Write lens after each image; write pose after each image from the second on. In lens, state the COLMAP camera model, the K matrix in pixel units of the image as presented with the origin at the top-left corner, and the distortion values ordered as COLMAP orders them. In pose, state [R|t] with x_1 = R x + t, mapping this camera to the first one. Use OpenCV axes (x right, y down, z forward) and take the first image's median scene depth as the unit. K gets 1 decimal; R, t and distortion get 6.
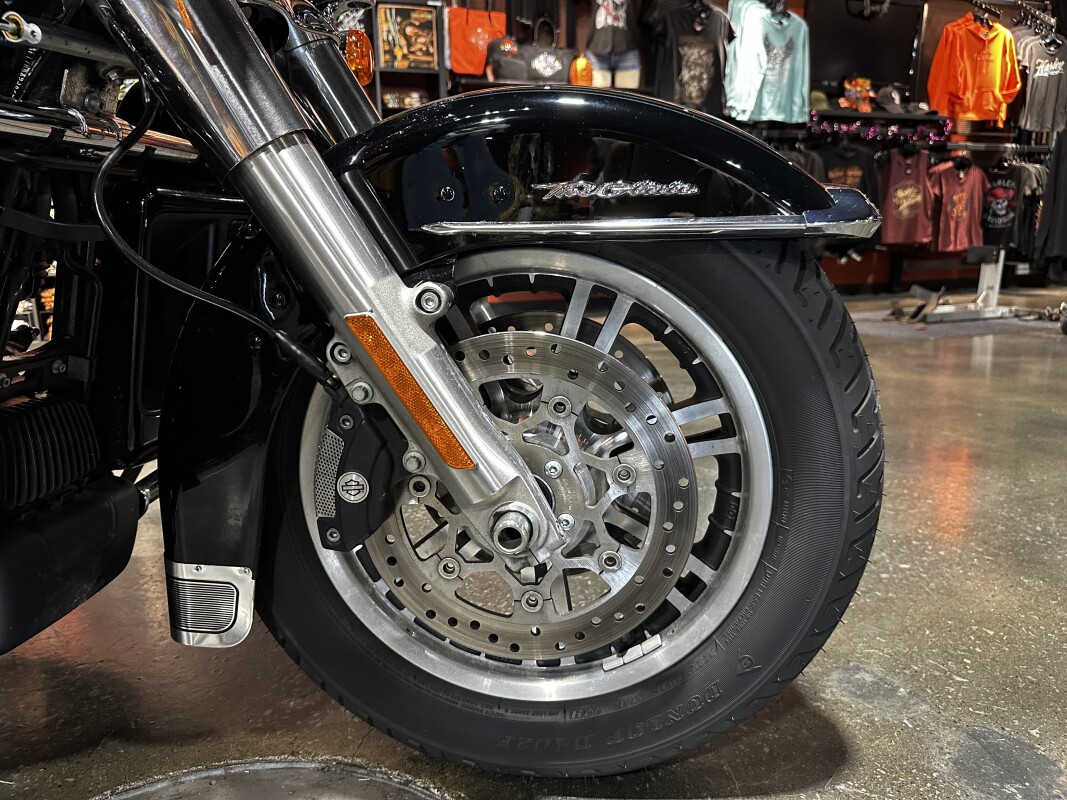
lens RADIAL K [[804.4, 0, 533.5], [0, 804.4, 400.0], [0, 0, 1]] dist [-0.071639, 0.059541]
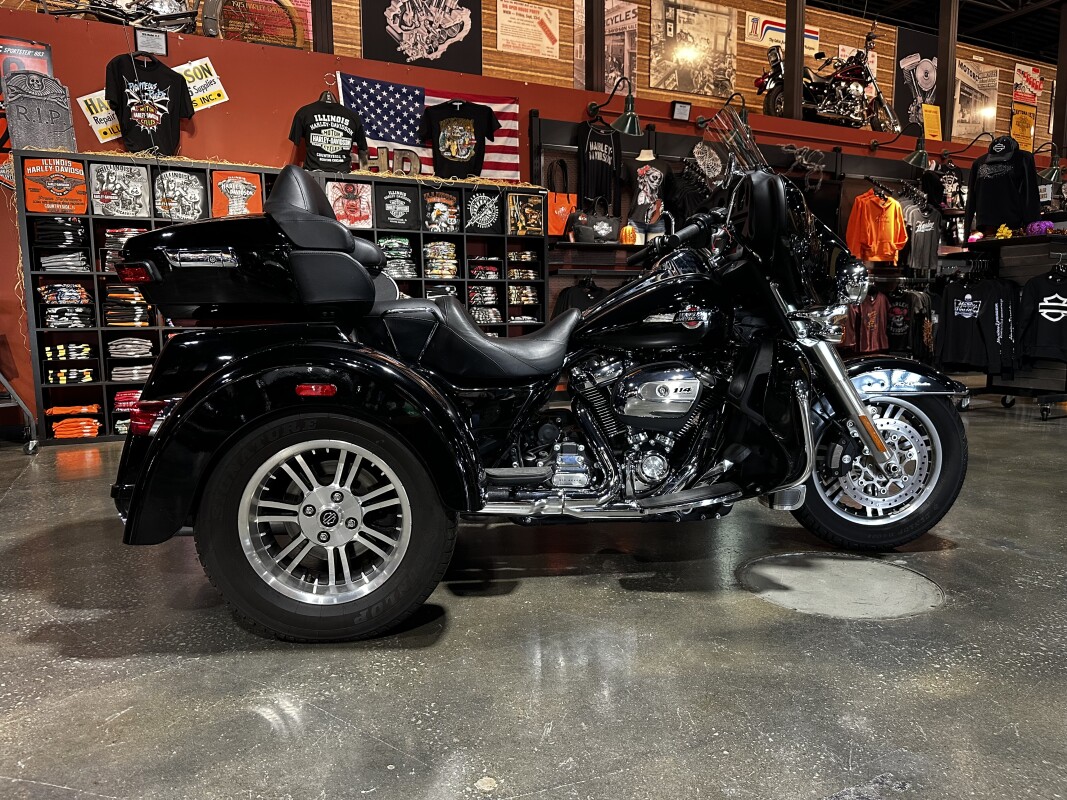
lens RADIAL K [[743.7, 0, 535.0], [0, 743.7, 405.6], [0, 0, 1]] dist [0.040824, -0.080917]
pose [[0.993245, -0.008682, 0.115707, -0.269634], [0.018809, 0.996055, -0.086716, 0.017573], [-0.114497, 0.088307, 0.989491, -0.308779]]
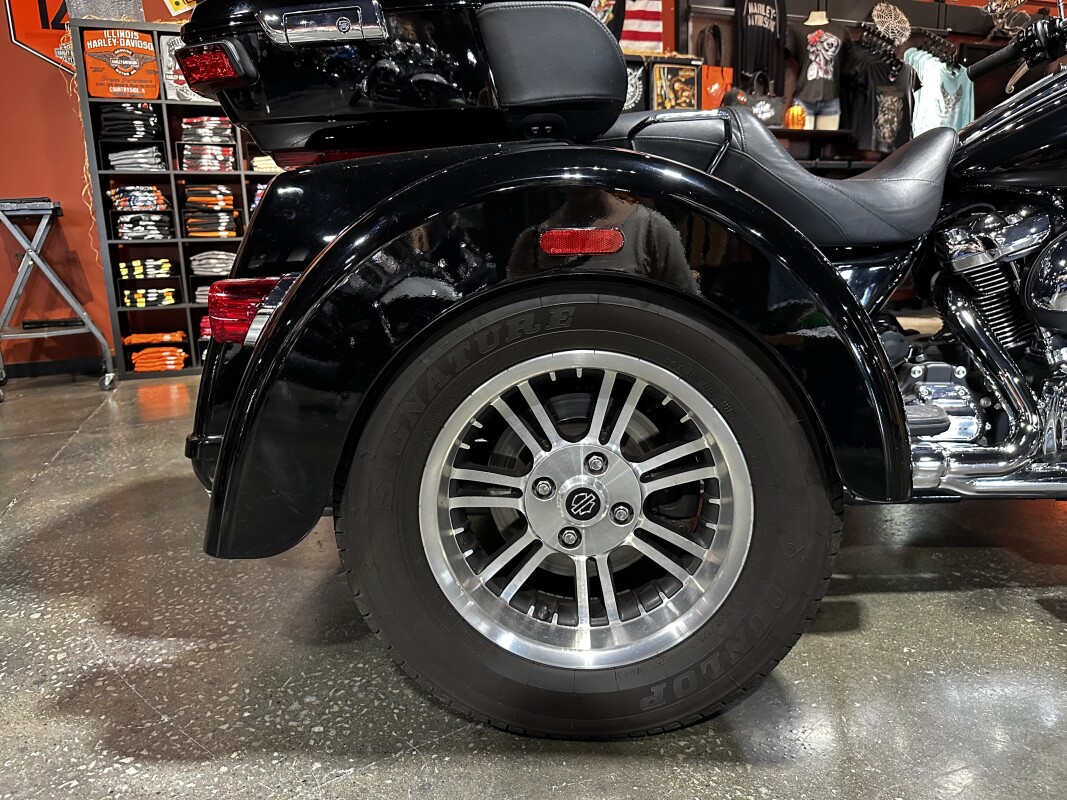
lens RADIAL K [[753.8, 0, 533.5], [0, 753.8, 400.0], [0, 0, 1]] dist [0.011613, -0.059446]
pose [[0.999774, -0.018851, 0.009782, -0.345911], [0.018971, 0.999744, -0.012338, 0.014492], [-0.009547, 0.012521, 0.999876, -0.110703]]
